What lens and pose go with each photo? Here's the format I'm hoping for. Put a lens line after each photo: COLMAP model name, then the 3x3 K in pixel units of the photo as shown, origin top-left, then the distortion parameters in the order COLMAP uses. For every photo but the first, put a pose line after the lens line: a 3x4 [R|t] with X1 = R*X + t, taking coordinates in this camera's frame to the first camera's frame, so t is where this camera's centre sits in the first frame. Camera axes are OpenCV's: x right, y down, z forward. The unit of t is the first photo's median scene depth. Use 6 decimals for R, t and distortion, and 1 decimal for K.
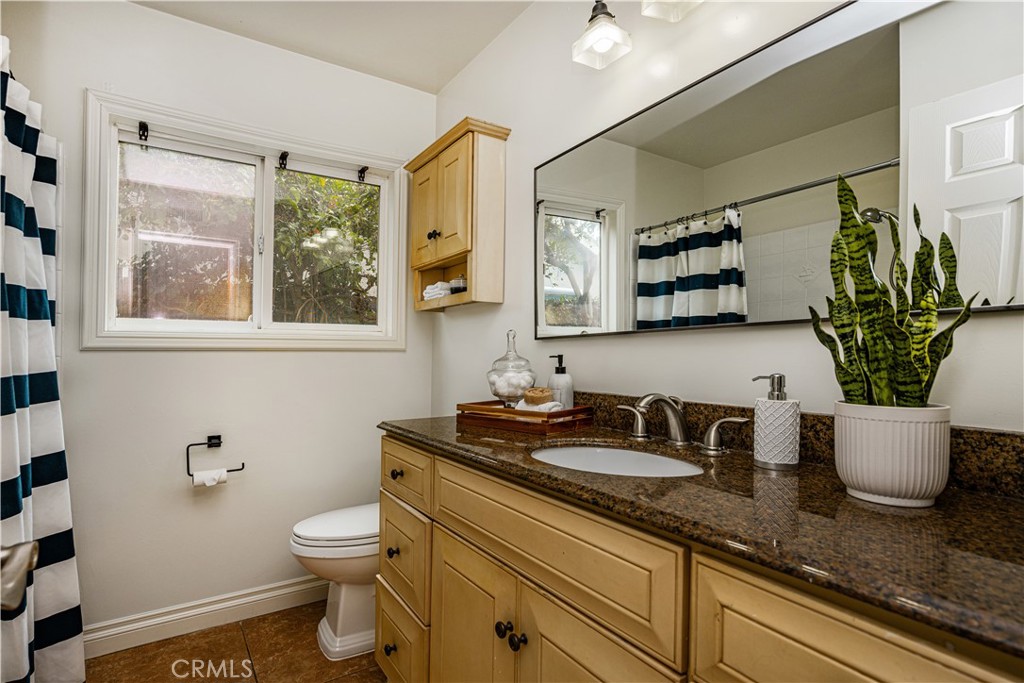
lens RADIAL K [[514.9, 0, 512.4], [0, 514.9, 345.5], [0, 0, 1]] dist [0.019225, 0.000345]
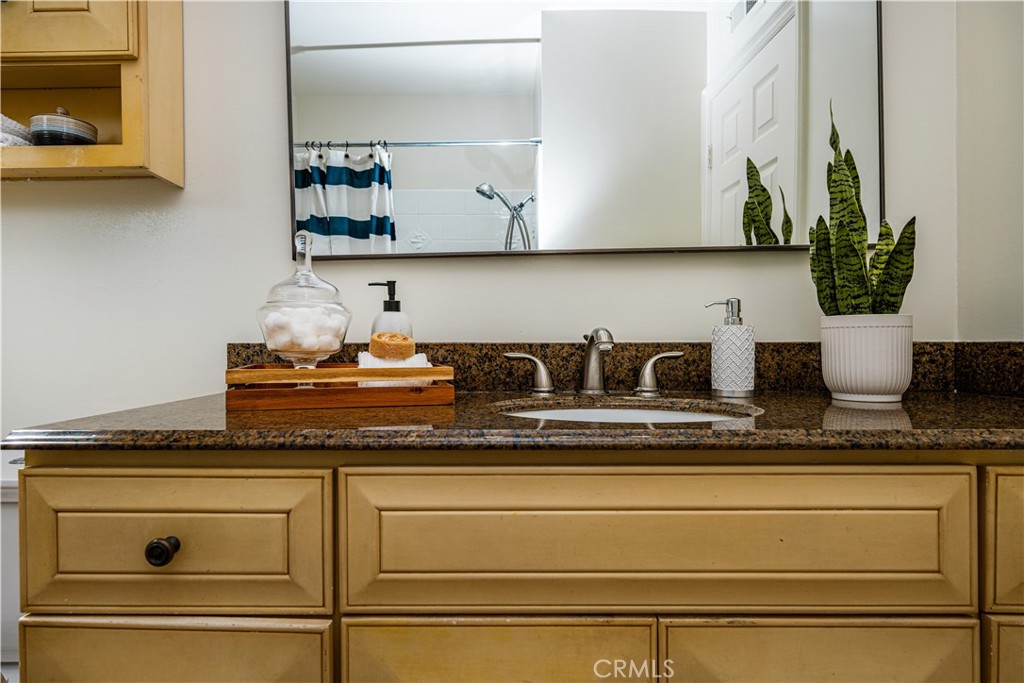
lens RADIAL K [[559.6, 0, 512.7], [0, 559.6, 346.5], [0, 0, 1]] dist [-0.000341, -0.000268]
pose [[0.560280, -0.012800, 0.828205, -0.397143], [-0.001589, 0.999862, 0.016528, 0.088957], [-0.828302, -0.010576, 0.560182, 0.531517]]
